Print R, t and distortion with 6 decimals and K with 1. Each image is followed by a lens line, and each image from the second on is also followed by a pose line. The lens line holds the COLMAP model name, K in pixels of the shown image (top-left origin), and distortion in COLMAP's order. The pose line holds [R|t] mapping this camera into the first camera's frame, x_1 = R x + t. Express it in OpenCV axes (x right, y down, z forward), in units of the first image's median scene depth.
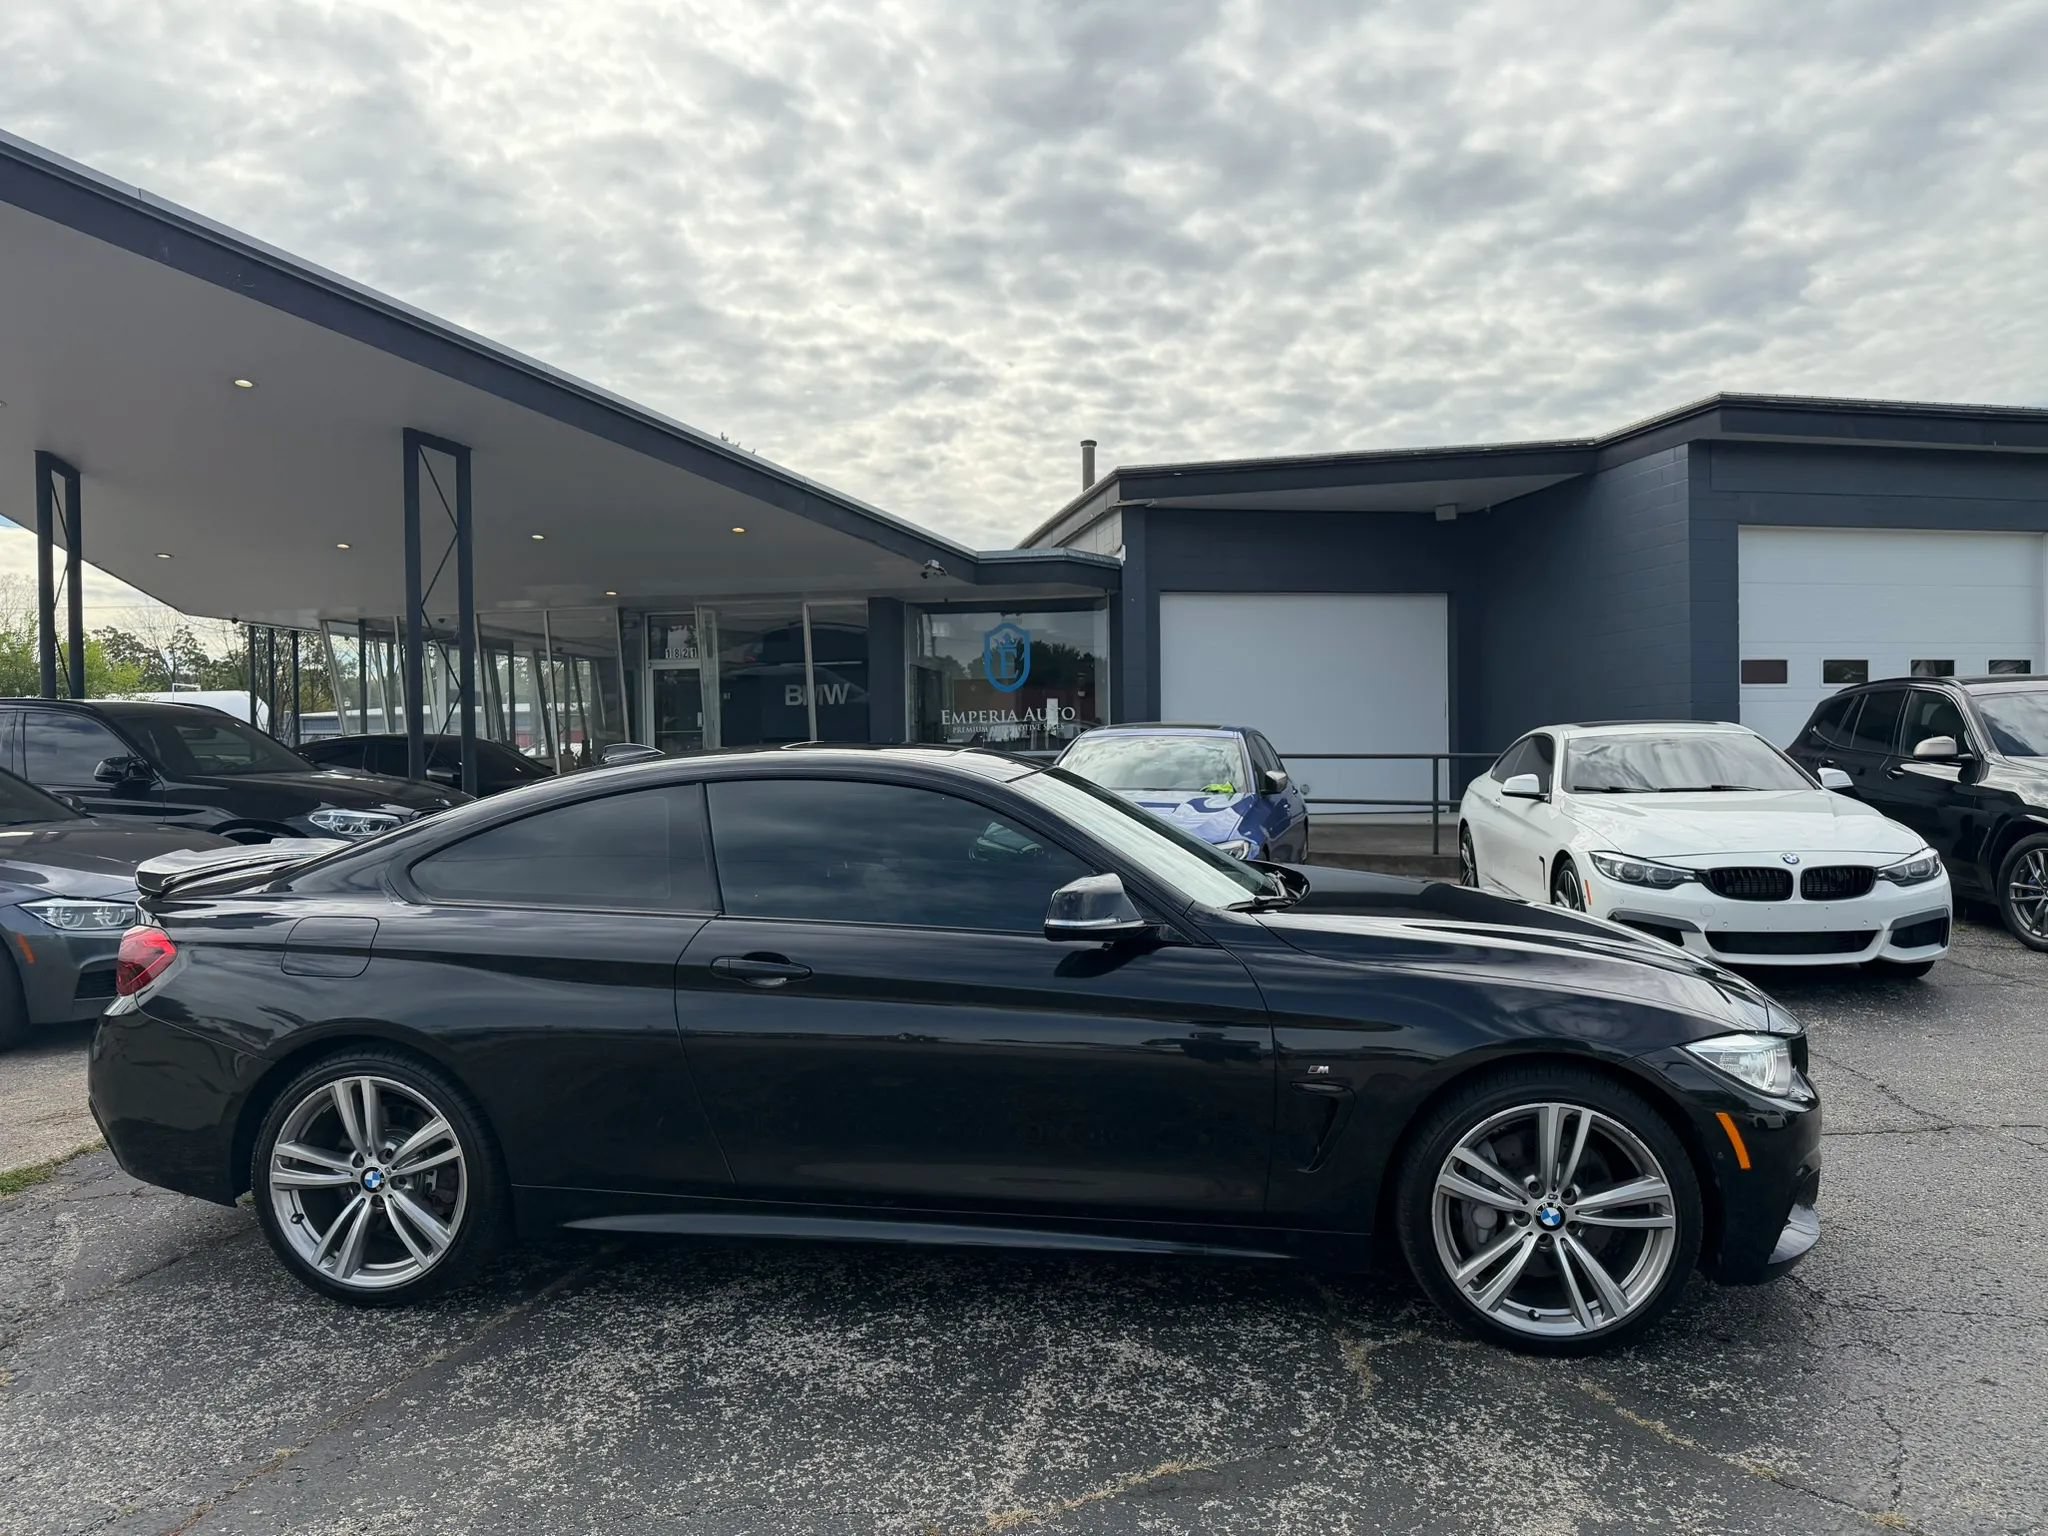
lens RADIAL K [[1455.4, 0, 1088.2], [0, 1455.4, 846.7], [0, 0, 1]] dist [0.007566, -0.035676]
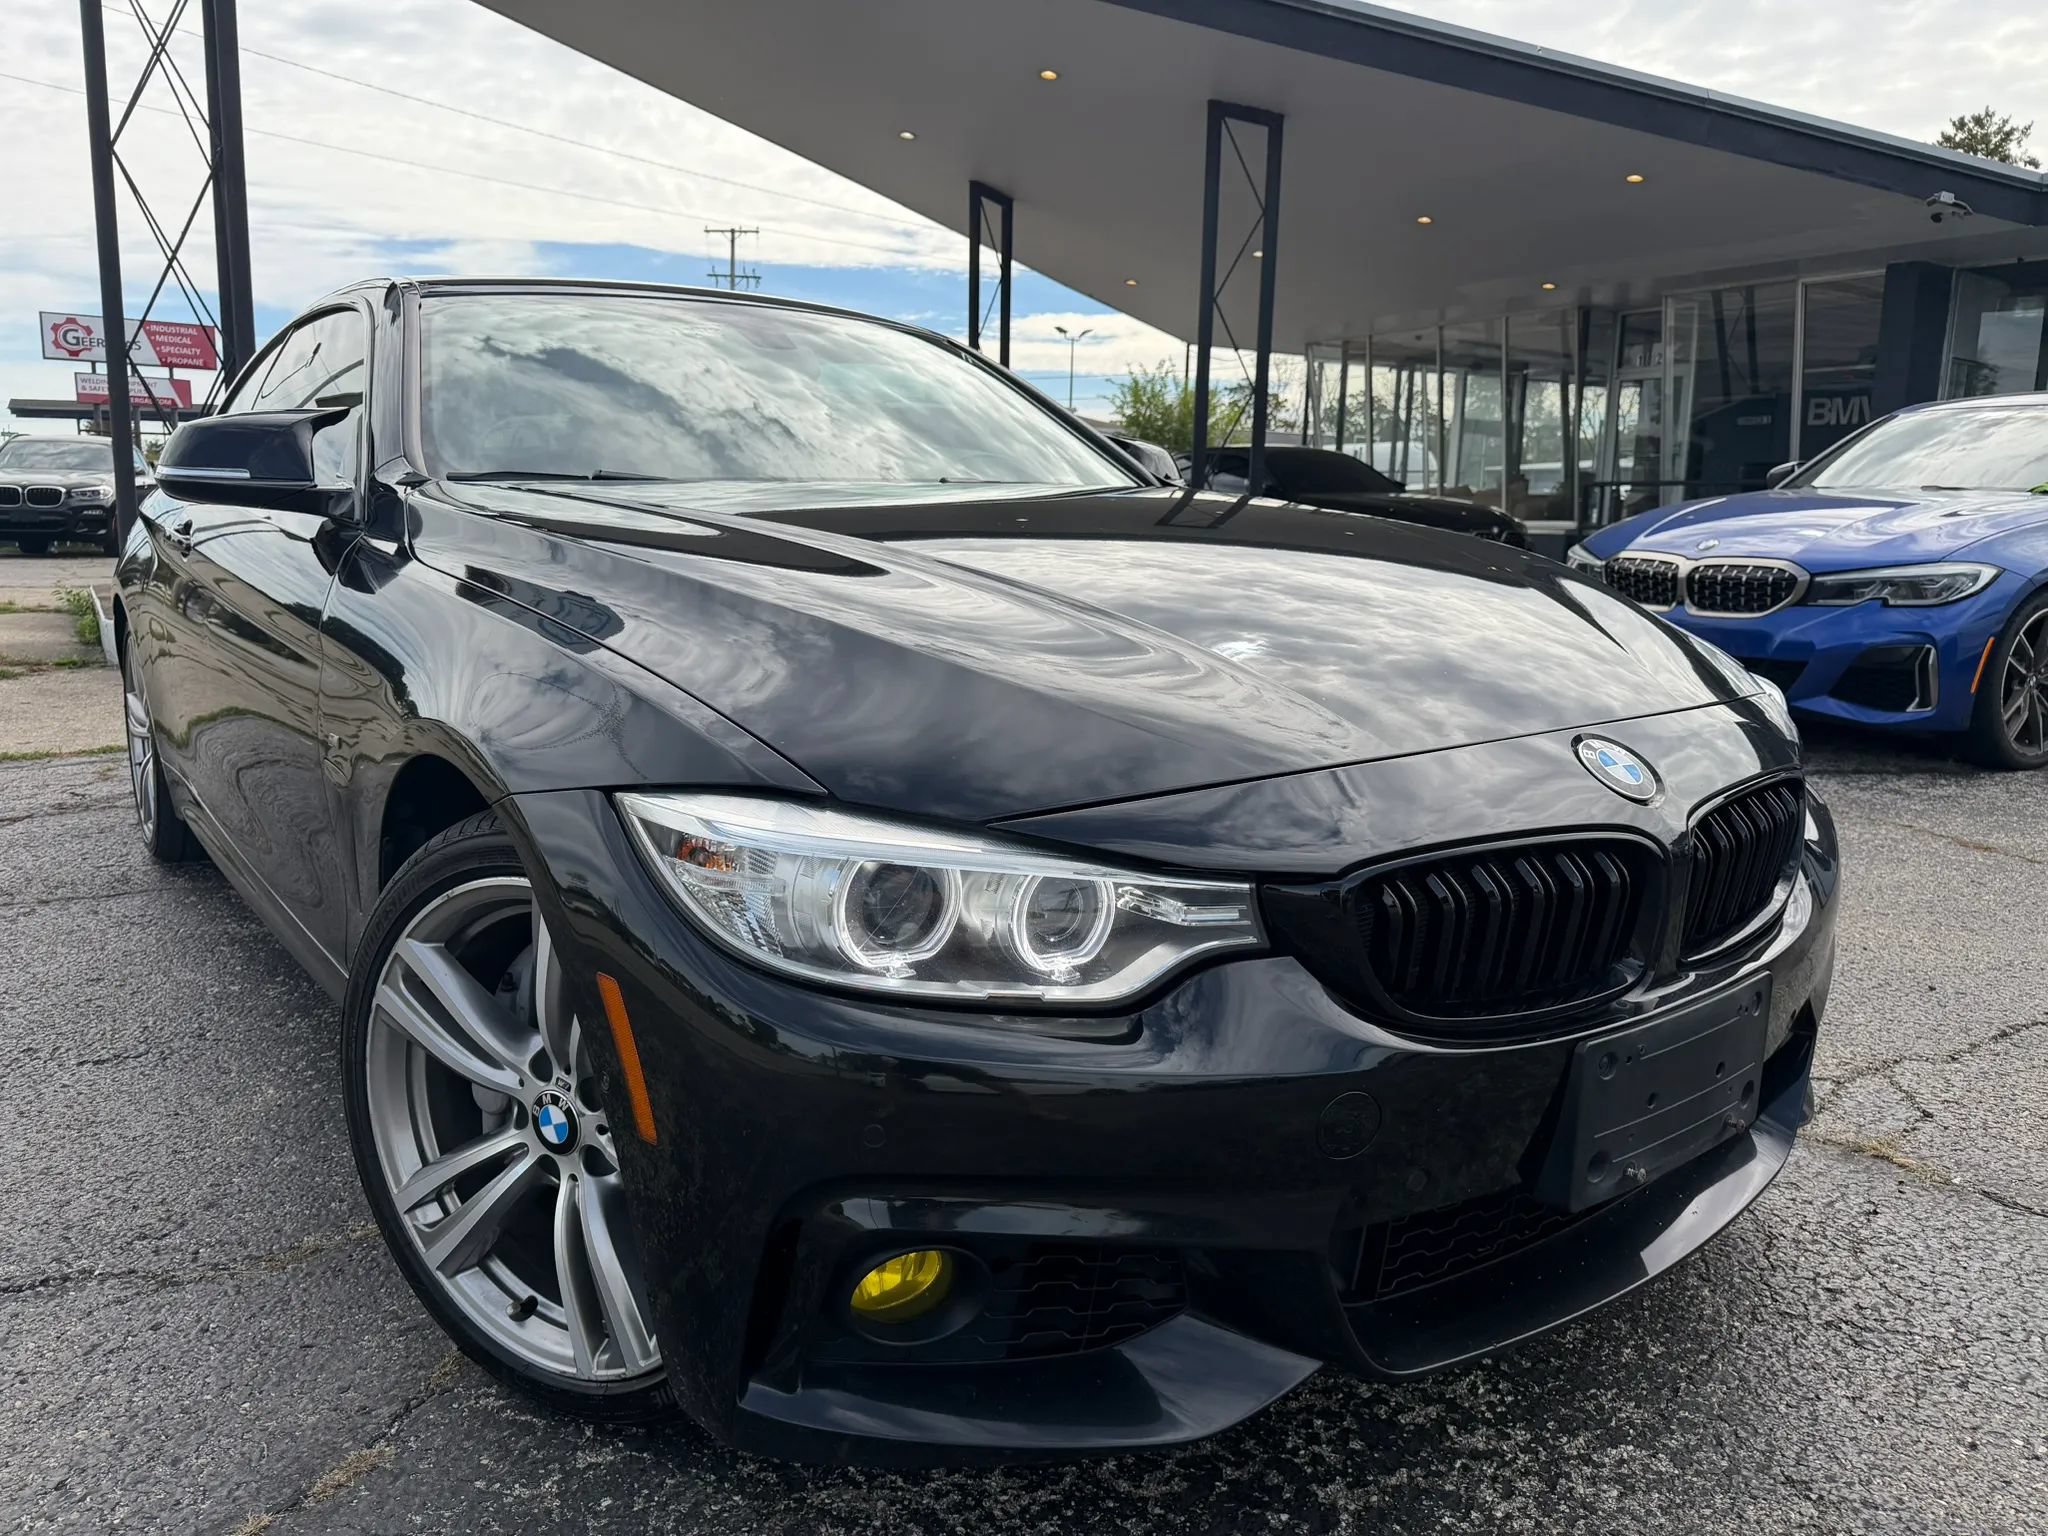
lens RADIAL K [[1470.9, 0, 1016.7], [0, 1470.9, 818.3], [0, 0, 1]] dist [0.005797, -0.020419]
pose [[0.674097, 0.169556, -0.718919, 0.152178], [-0.068907, 0.983488, 0.167344, 0.014740], [0.735422, -0.063267, 0.674650, 0.164011]]
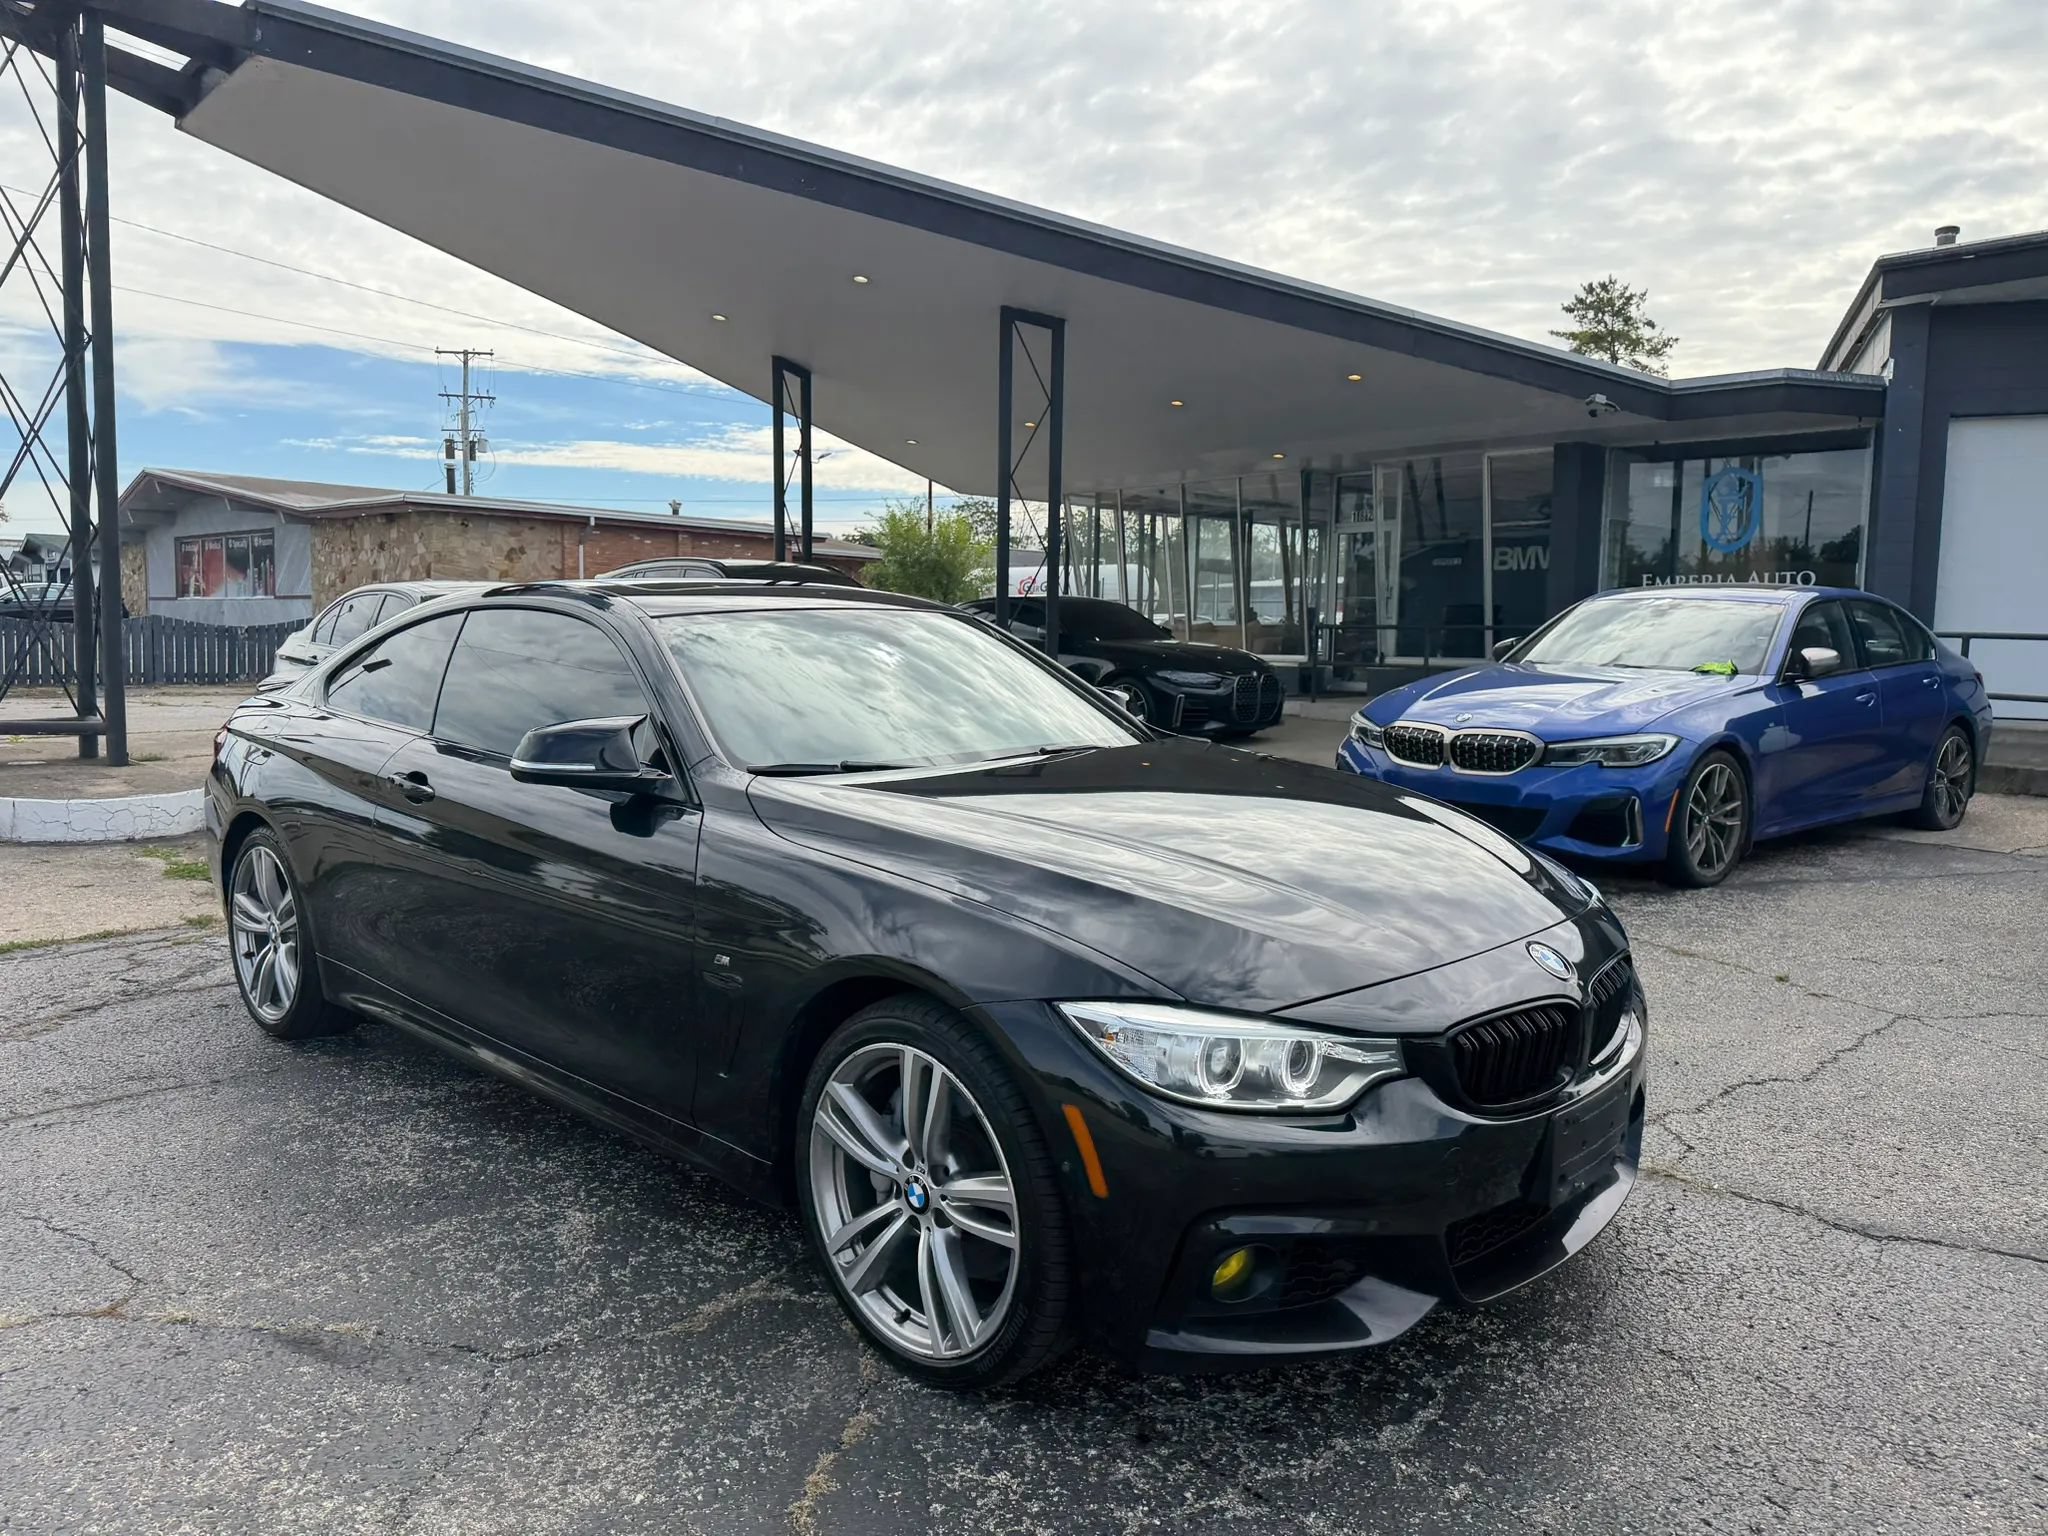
lens RADIAL K [[1470.9, 0, 1016.7], [0, 1470.9, 818.3], [0, 0, 1]] dist [0.005797, -0.020419]
pose [[0.797081, 0.095659, -0.596247, 0.160660], [-0.056149, 0.994836, 0.084544, -0.001805], [0.601256, -0.033910, 0.798337, 0.085935]]
